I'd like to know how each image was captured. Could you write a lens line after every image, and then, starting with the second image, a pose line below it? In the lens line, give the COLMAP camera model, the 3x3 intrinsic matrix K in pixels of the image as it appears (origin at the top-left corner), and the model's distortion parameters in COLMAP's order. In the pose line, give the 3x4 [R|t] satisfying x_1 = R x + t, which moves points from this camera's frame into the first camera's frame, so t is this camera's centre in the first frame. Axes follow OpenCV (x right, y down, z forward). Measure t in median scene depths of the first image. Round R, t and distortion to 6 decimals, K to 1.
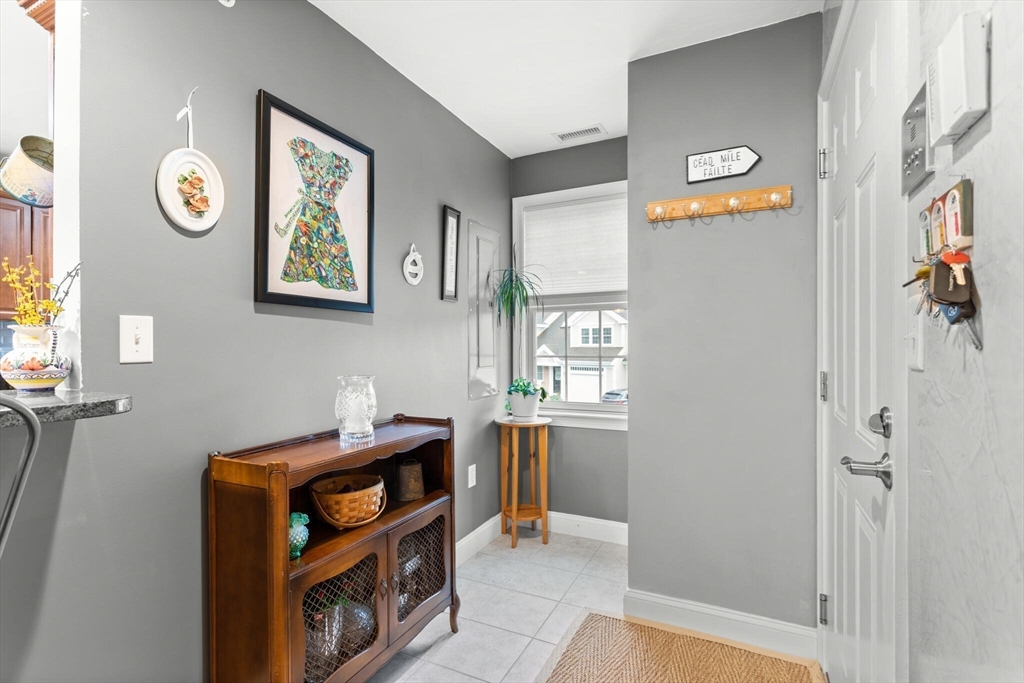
lens RADIAL K [[481.8, 0, 511.3], [0, 481.8, 343.0], [0, 0, 1]] dist [-0.000551, 0.000767]
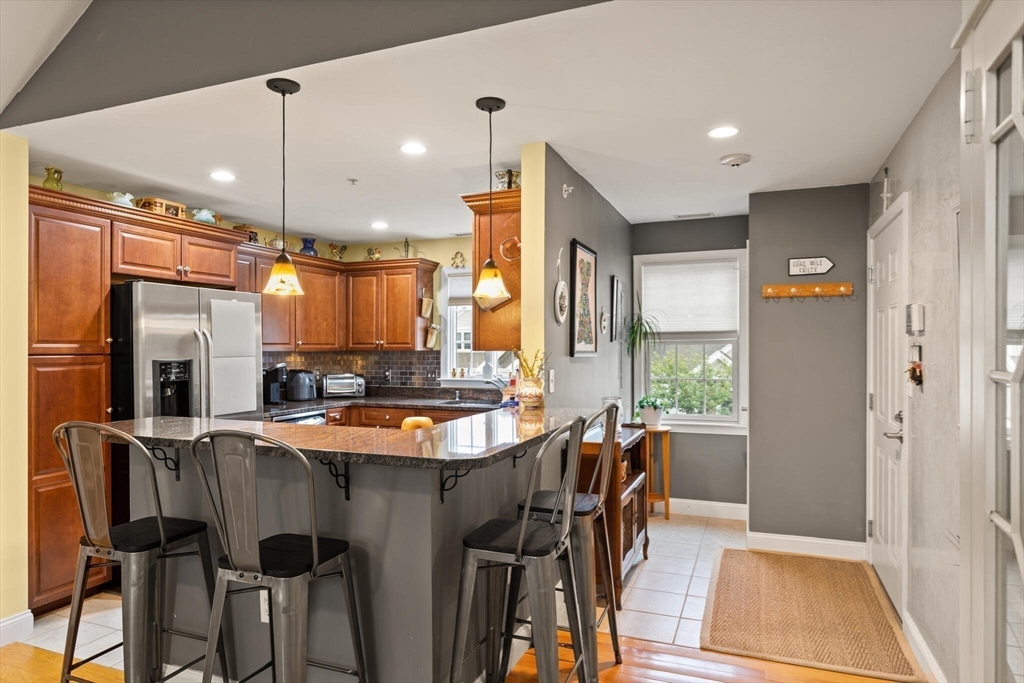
lens RADIAL K [[629.2, 0, 511.0], [0, 629.2, 344.7], [0, 0, 1]] dist [0.001389, 0.001215]
pose [[0.996060, 0.002075, 0.088655, -0.768395], [-0.002208, 0.999997, 0.001406, -0.106133], [-0.088652, -0.001596, 0.996061, -1.042950]]
